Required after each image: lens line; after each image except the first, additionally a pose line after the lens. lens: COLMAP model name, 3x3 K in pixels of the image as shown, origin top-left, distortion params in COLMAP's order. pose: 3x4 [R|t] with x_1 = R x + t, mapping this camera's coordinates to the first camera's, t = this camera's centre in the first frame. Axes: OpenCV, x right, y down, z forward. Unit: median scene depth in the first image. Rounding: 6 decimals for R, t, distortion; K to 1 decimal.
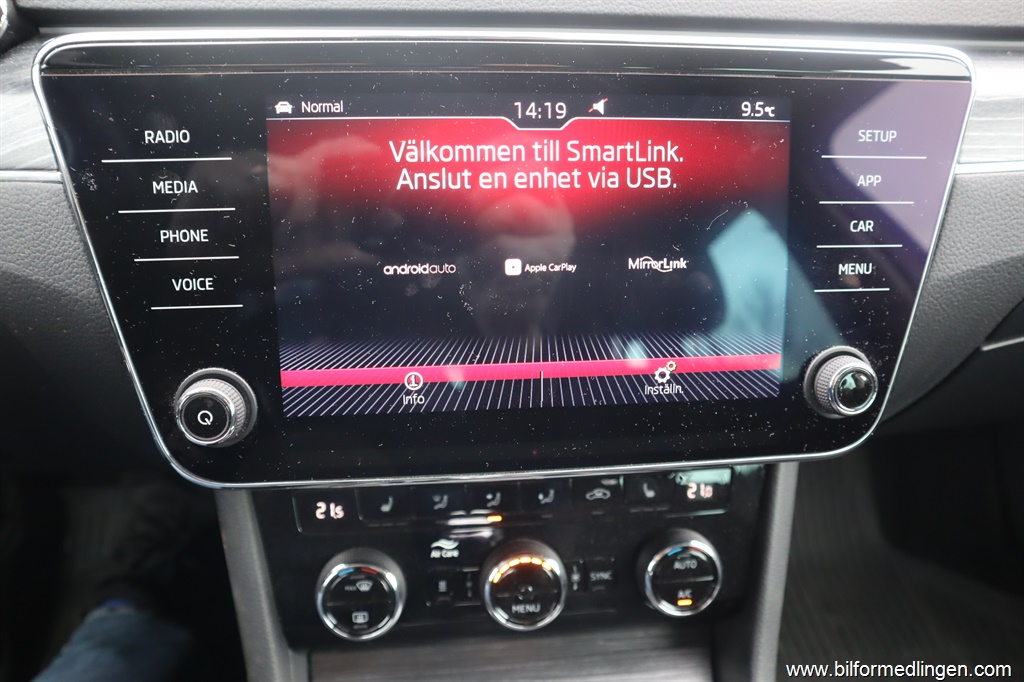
lens RADIAL K [[692.4, 0, 506.2], [0, 692.4, 342.8], [0, 0, 1]] dist [-0.116332, 0.067353]
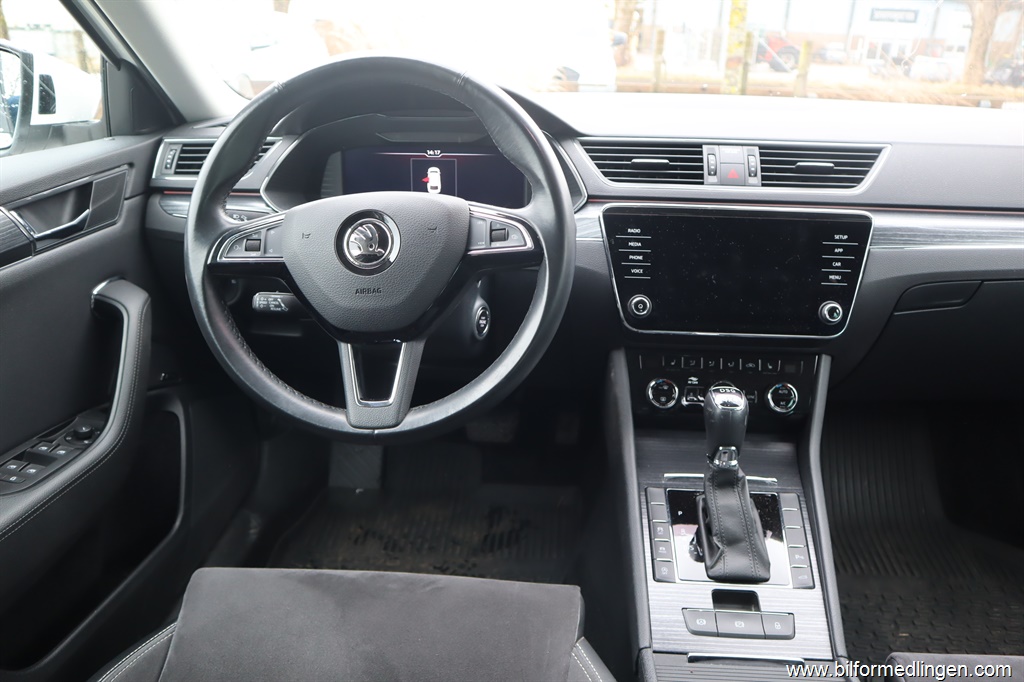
lens RADIAL K [[716.8, 0, 511.3], [0, 716.8, 335.5], [0, 0, 1]] dist [-0.114212, 0.059333]
pose [[0.983142, 0.045653, -0.177055, -0.395064], [-0.078631, 0.979779, -0.183986, 0.903412], [0.165075, 0.194807, 0.966851, -2.442536]]
